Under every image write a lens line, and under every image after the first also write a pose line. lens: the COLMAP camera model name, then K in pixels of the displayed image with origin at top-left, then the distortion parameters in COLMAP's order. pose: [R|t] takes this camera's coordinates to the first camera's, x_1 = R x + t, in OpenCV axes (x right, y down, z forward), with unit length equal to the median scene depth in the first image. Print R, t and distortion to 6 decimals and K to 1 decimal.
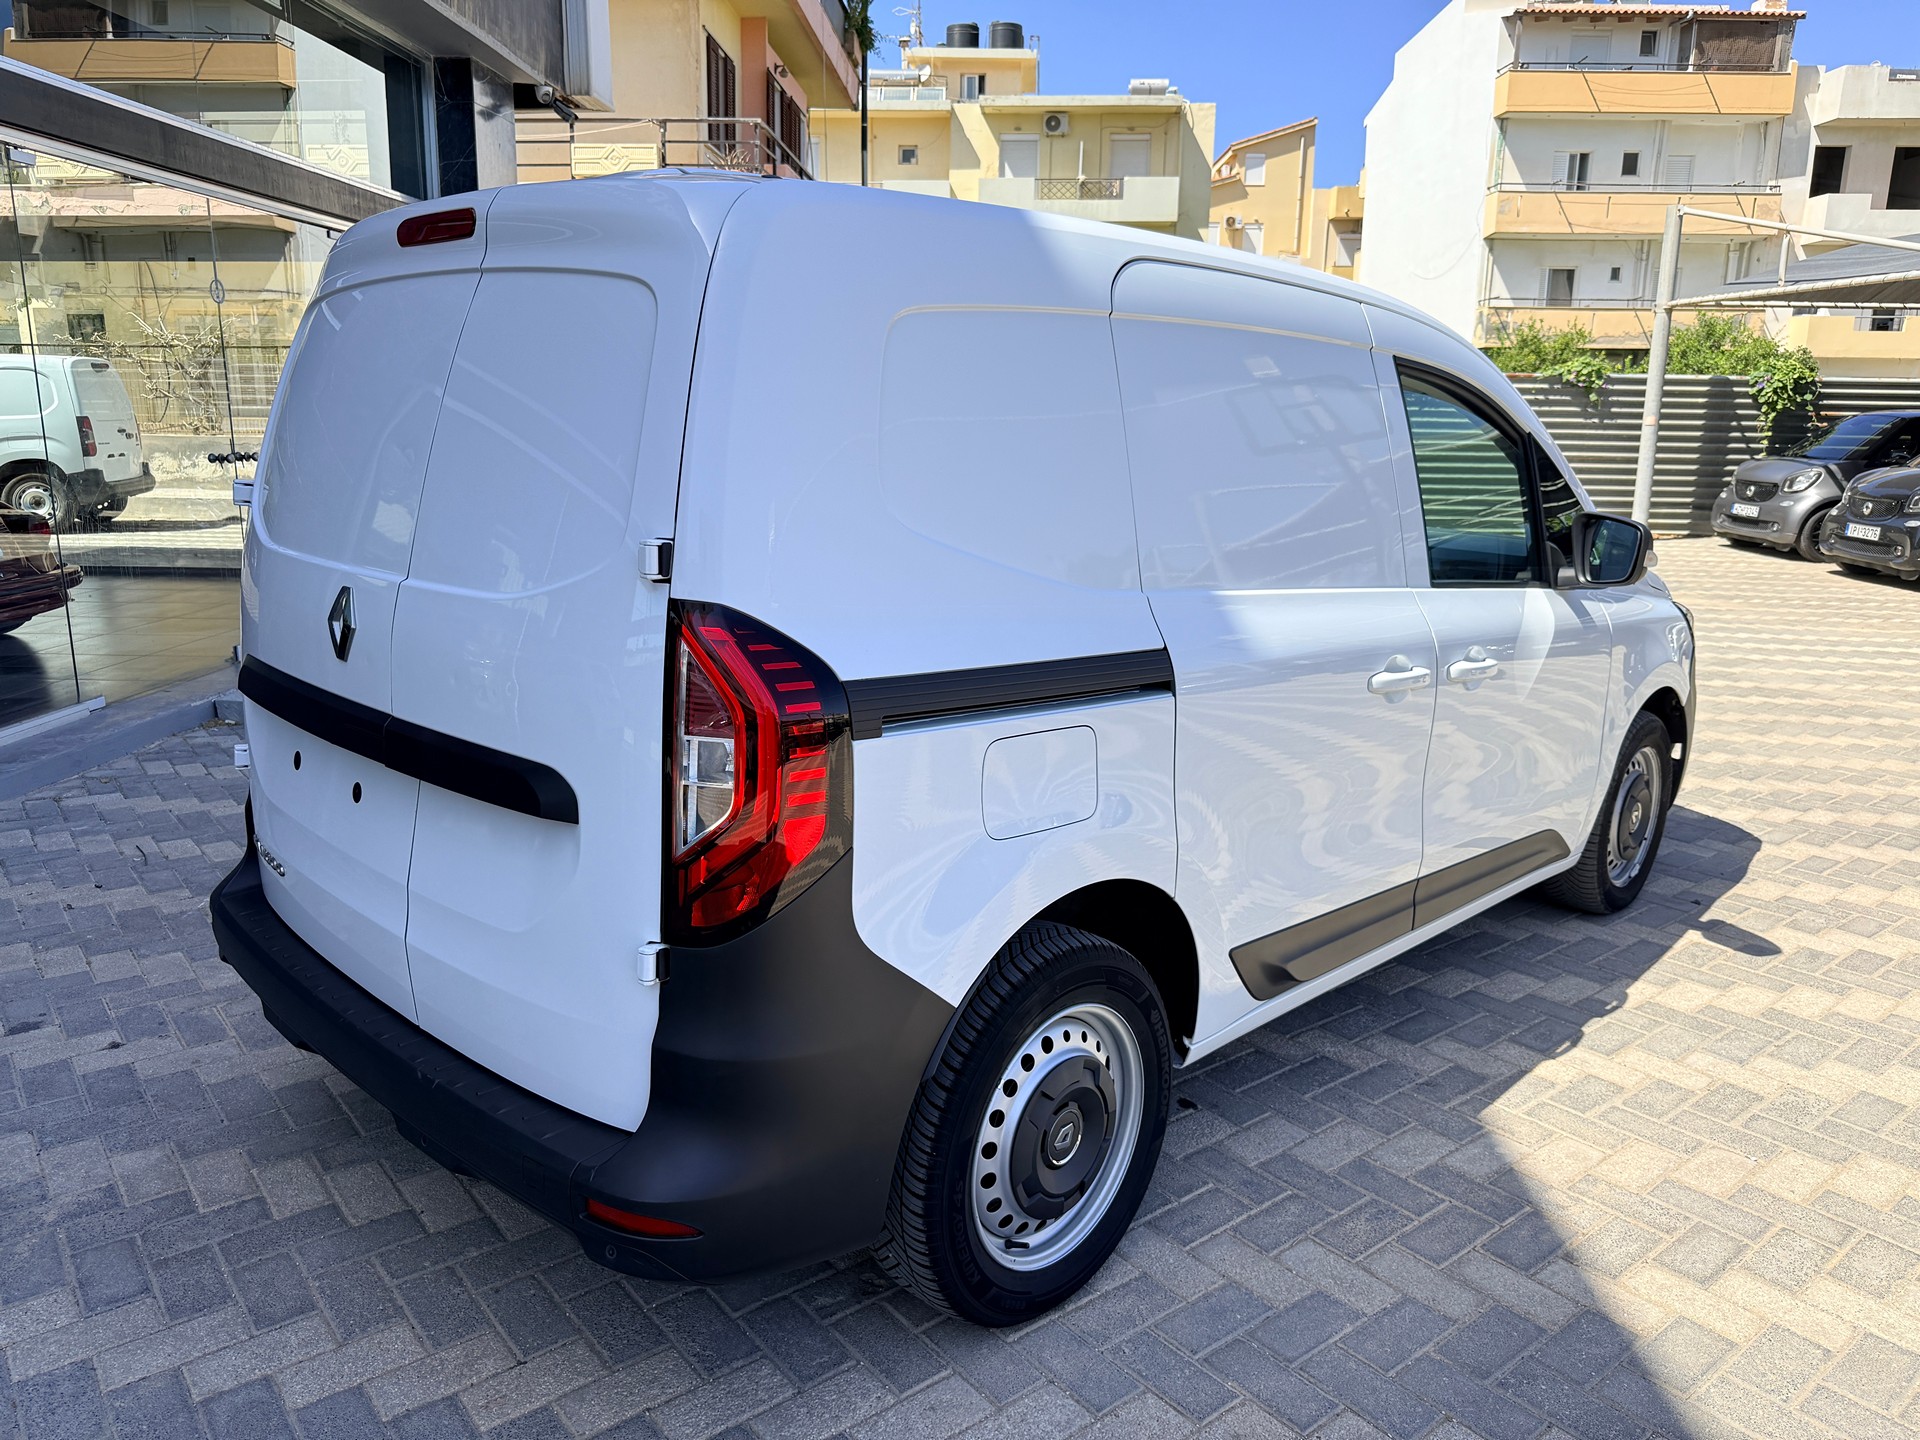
lens RADIAL K [[1362.5, 0, 960.8], [0, 1362.5, 715.3], [0, 0, 1]] dist [0.031917, -0.040538]
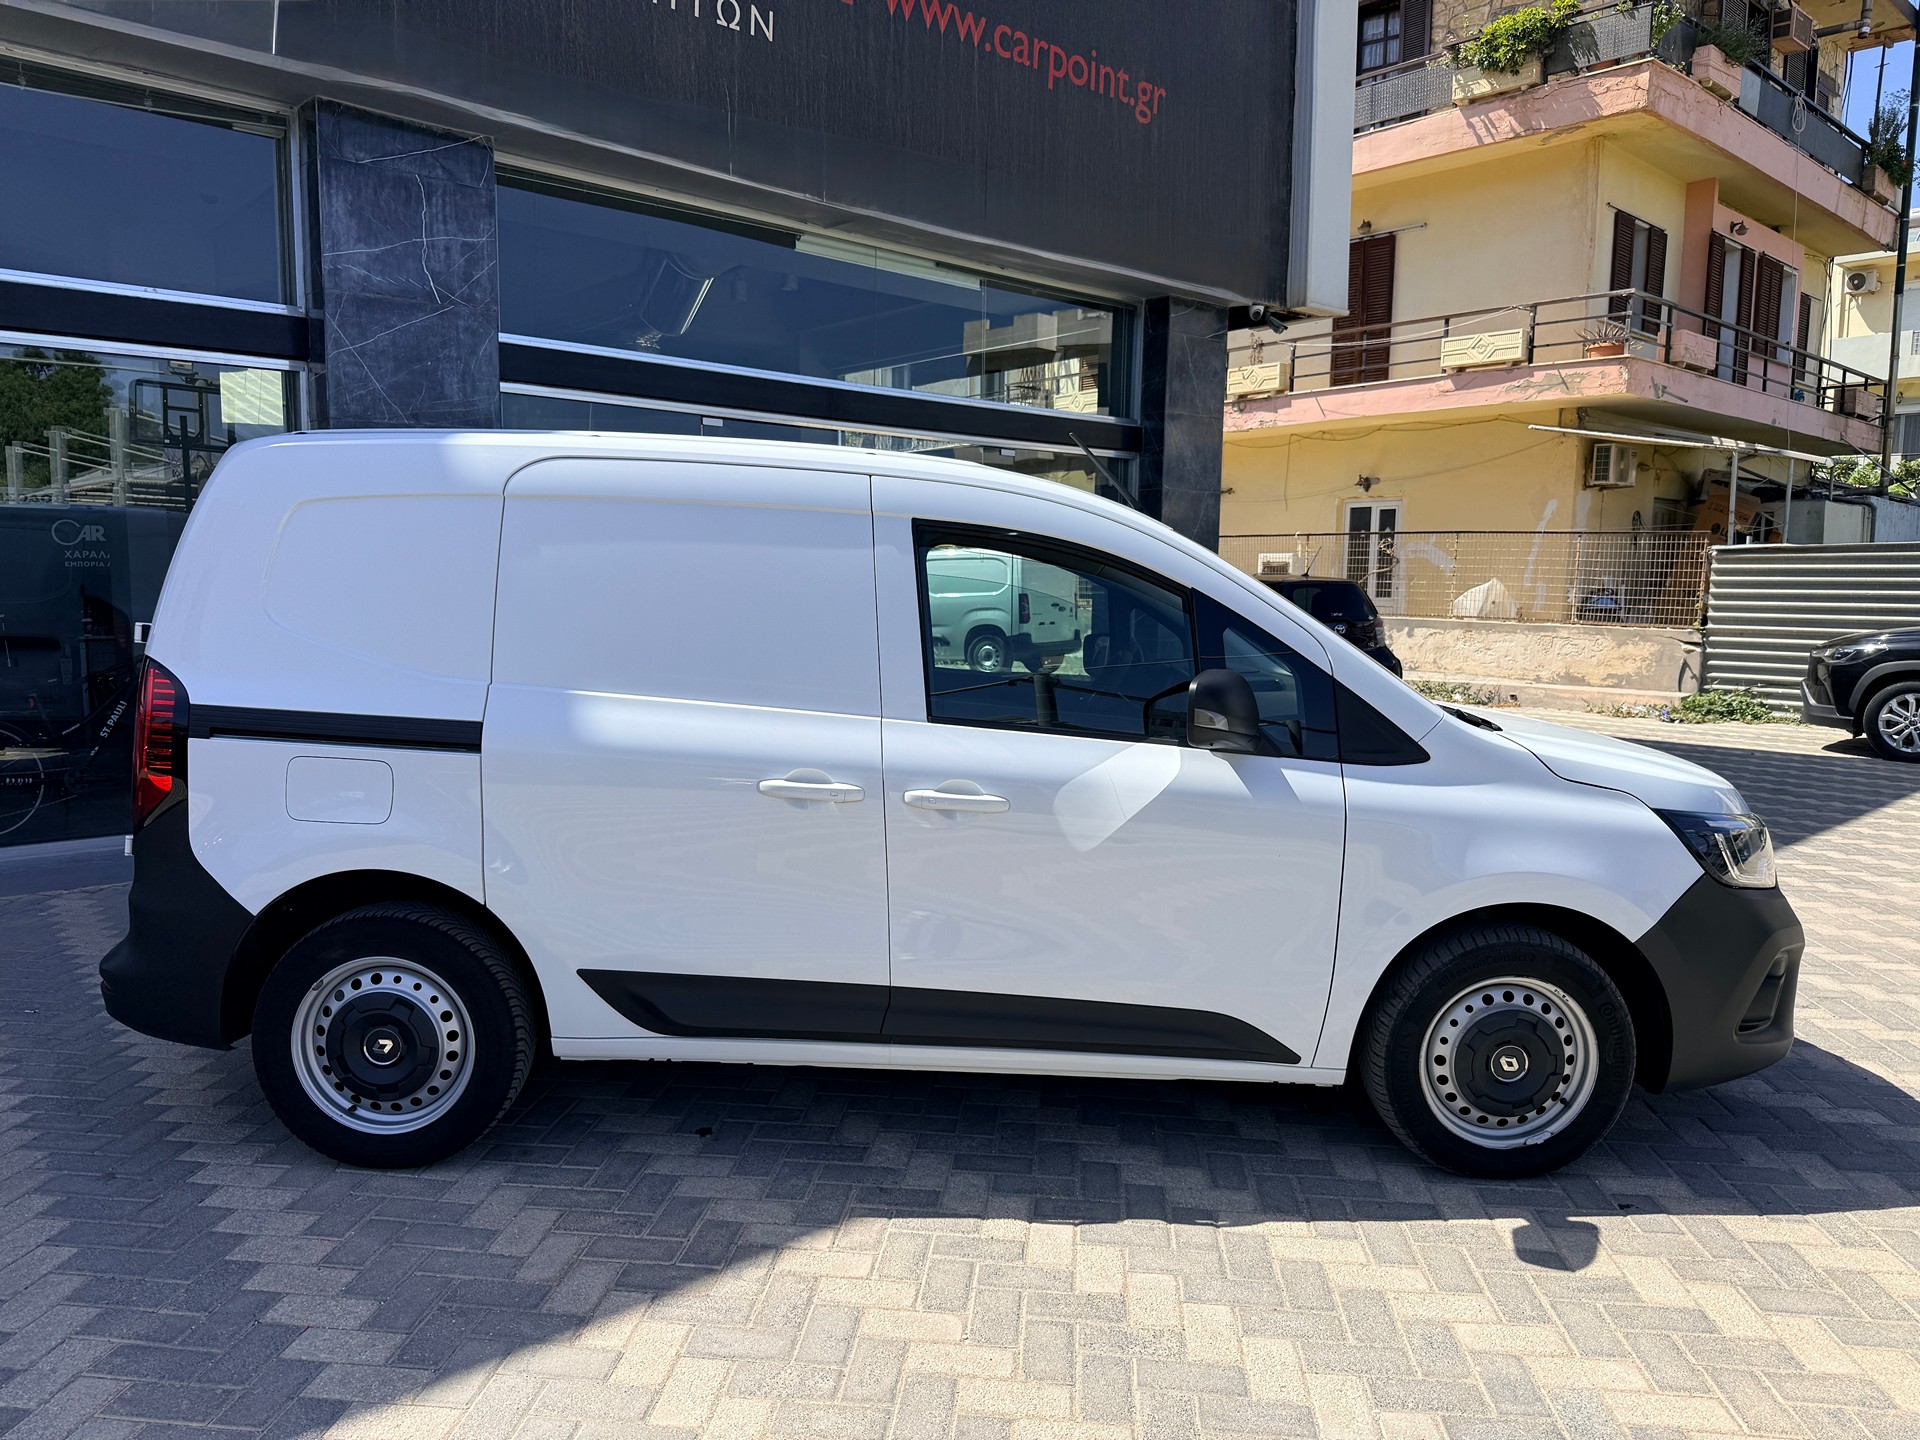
lens RADIAL K [[1362.5, 0, 951.1], [0, 1362.5, 722.3], [0, 0, 1]] dist [0.031917, -0.040538]
pose [[0.704086, 0.069912, -0.706665, 0.986405], [-0.158640, 0.985477, -0.060566, -0.026344], [0.692168, 0.154748, 0.704952, 0.218617]]
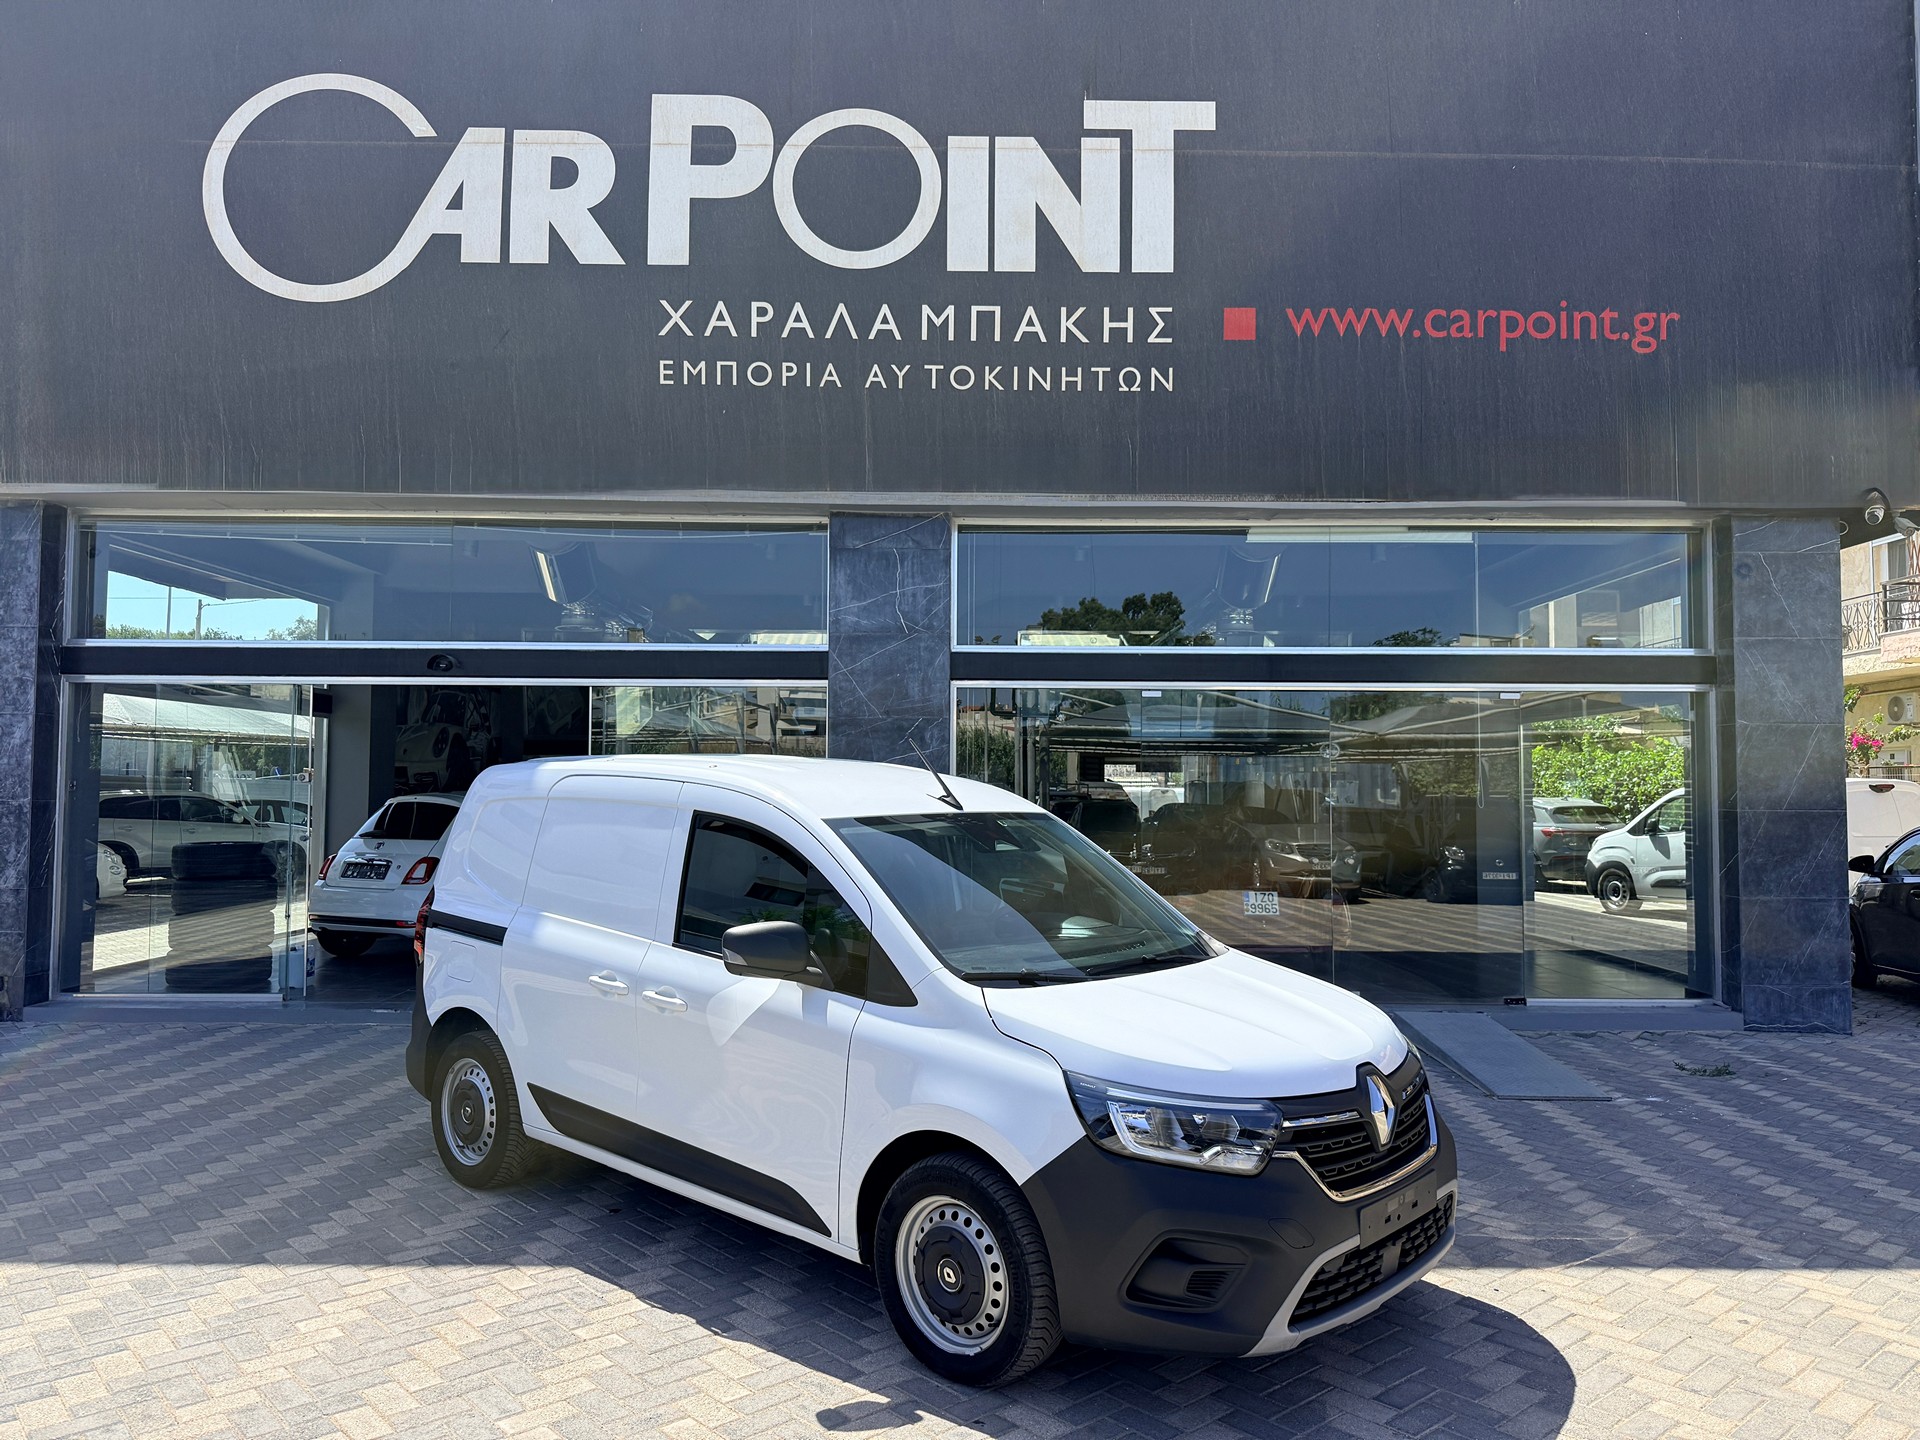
lens RADIAL K [[1362.5, 0, 958.7], [0, 1362.5, 714.5], [0, 0, 1]] dist [0.031917, -0.040538]
pose [[0.035545, -0.066531, -0.997151, 1.773151], [-0.227211, 0.971114, -0.072893, -0.284256], [0.973197, 0.229155, 0.019402, 1.090263]]
